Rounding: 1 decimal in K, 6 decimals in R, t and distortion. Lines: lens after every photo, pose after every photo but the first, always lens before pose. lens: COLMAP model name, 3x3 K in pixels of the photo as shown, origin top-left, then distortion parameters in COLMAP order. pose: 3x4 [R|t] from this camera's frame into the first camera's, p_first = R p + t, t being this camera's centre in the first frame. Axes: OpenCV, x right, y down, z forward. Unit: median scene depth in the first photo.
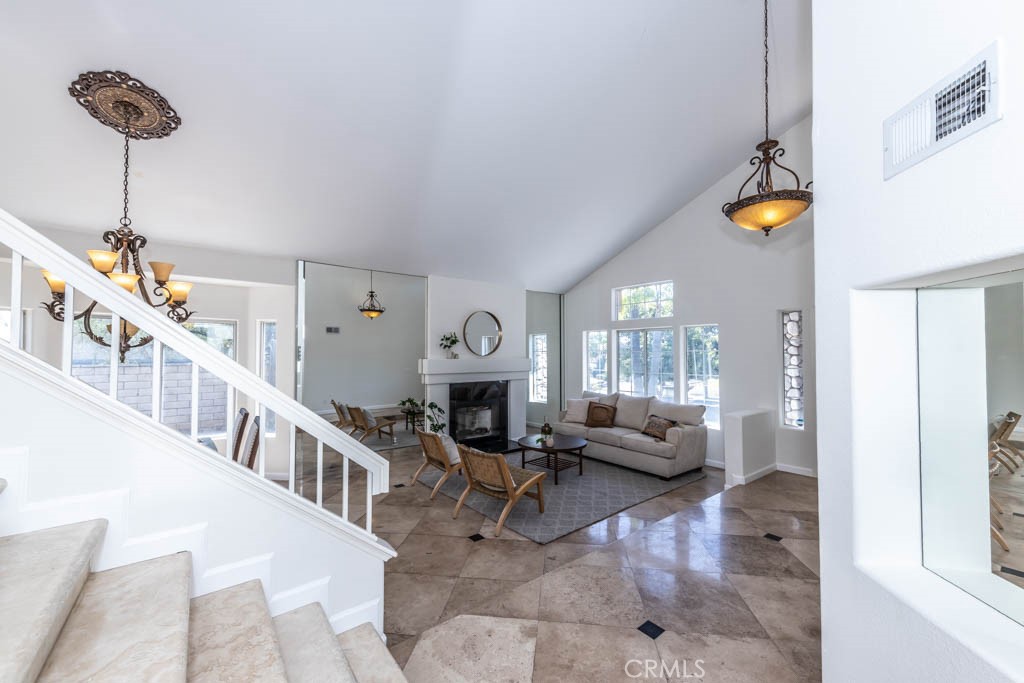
lens RADIAL K [[401.3, 0, 512.9], [0, 401.3, 344.6], [0, 0, 1]] dist [0.000592, 0.000126]
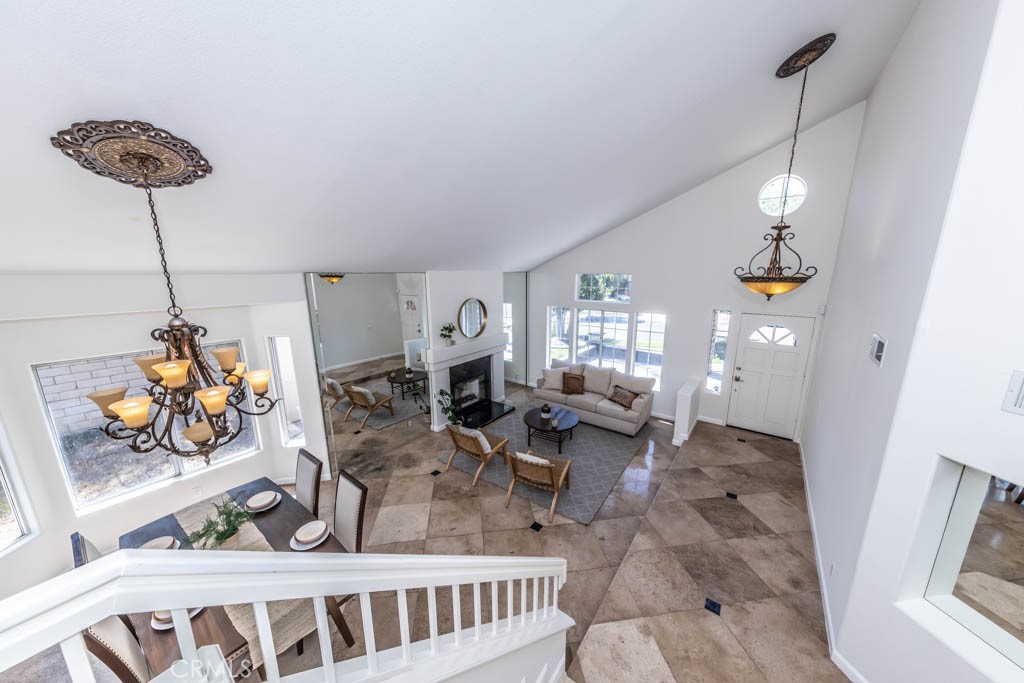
lens RADIAL K [[338.5, 0, 512.1], [0, 338.5, 344.3], [0, 0, 1]] dist [0.000826, 0.000018]
pose [[0.966651, -0.059445, 0.249103, -0.281366], [-0.000267, 0.972453, 0.233099, -0.240403], [-0.256097, -0.225391, 0.940007, 0.090602]]
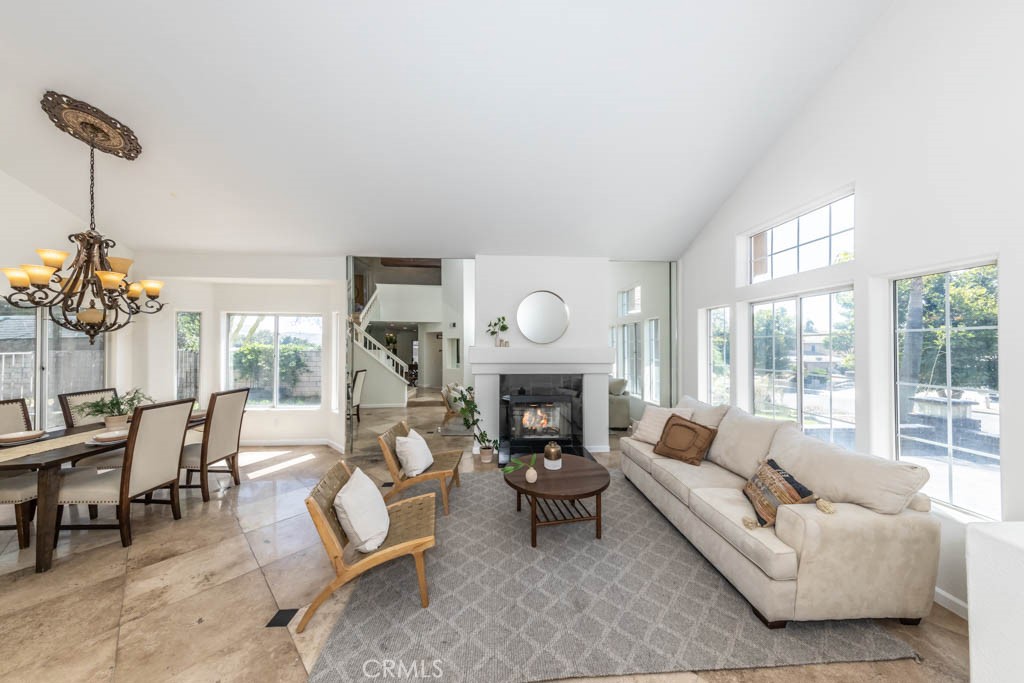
lens RADIAL K [[319.9, 0, 515.4], [0, 319.9, 342.3], [0, 0, 1]] dist [0.001105, -0.000038]
pose [[0.818854, -0.001609, -0.574000, 0.359266], [0.009643, 0.999894, 0.010954, 0.023301], [0.573921, -0.014505, 0.818782, 0.559045]]
